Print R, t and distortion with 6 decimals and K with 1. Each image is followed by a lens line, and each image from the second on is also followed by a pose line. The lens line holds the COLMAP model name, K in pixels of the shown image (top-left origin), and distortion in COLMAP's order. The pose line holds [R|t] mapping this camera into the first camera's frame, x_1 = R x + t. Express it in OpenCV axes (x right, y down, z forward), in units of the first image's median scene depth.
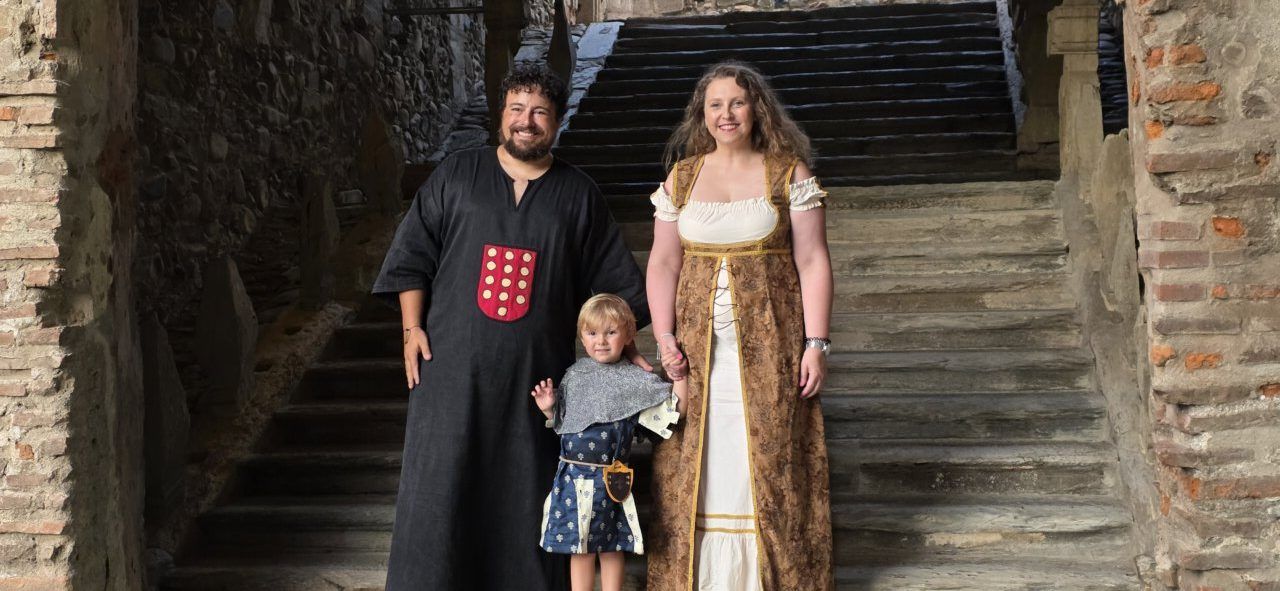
lens RADIAL K [[1676.2, 0, 633.9], [0, 1676.2, 297.4], [0, 0, 1]] dist [0.058088, 0.000000]
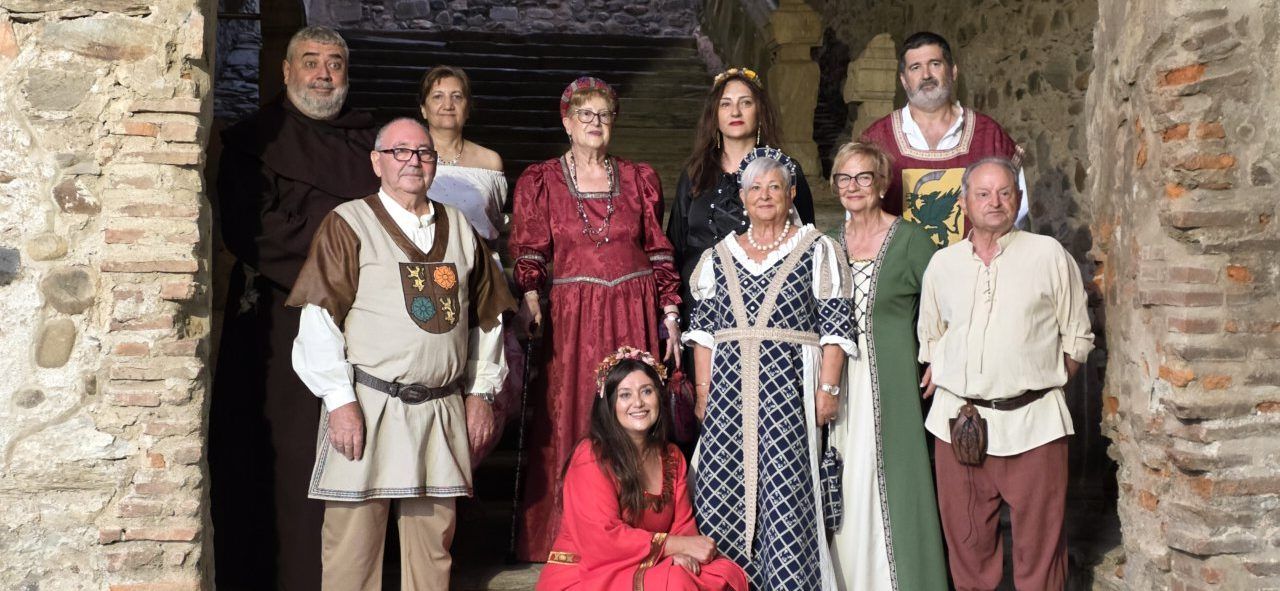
lens RADIAL K [[1676.2, 0, 630.3], [0, 1676.2, 304.8], [0, 0, 1]] dist [0.058088, 0.000000]
pose [[0.965108, 0.020748, 0.261027, -0.354501], [-0.020623, 0.999782, -0.003218, -0.005501], [-0.261037, -0.002277, 0.965326, -0.059891]]
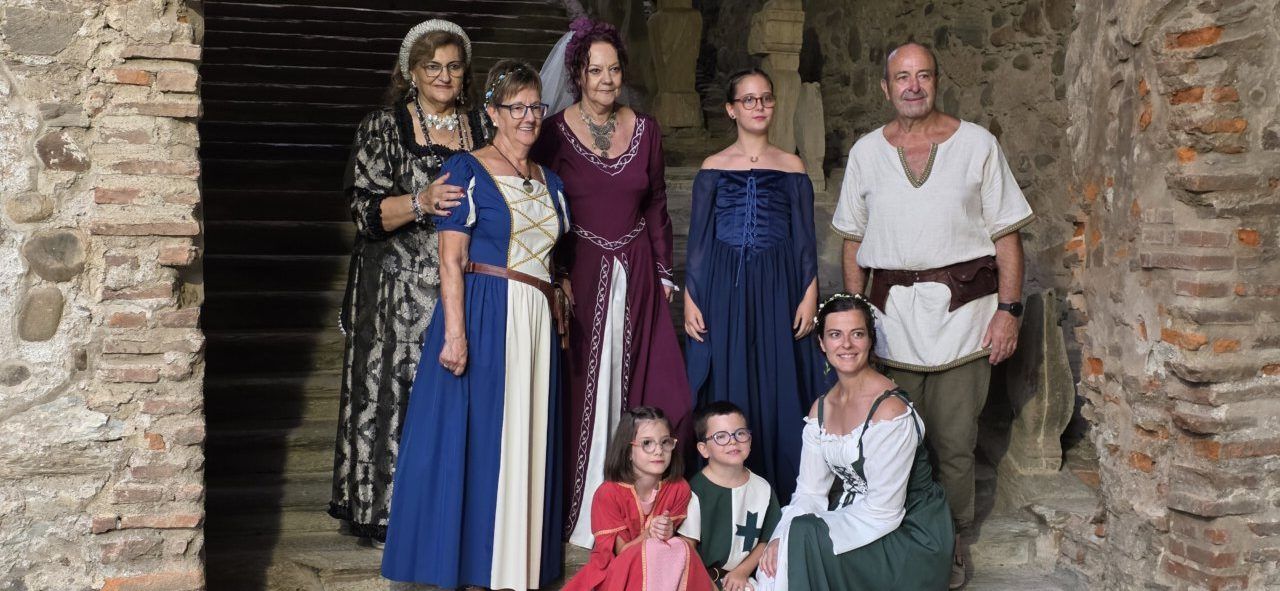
lens RADIAL K [[1676.2, 0, 652.1], [0, 1676.2, 316.4], [0, 0, 1]] dist [0.058088, 0.000000]
pose [[0.919143, 0.005776, 0.393881, -0.479413], [-0.020600, 0.999229, 0.033418, -0.014823], [-0.393384, -0.038830, 0.918554, 0.036252]]
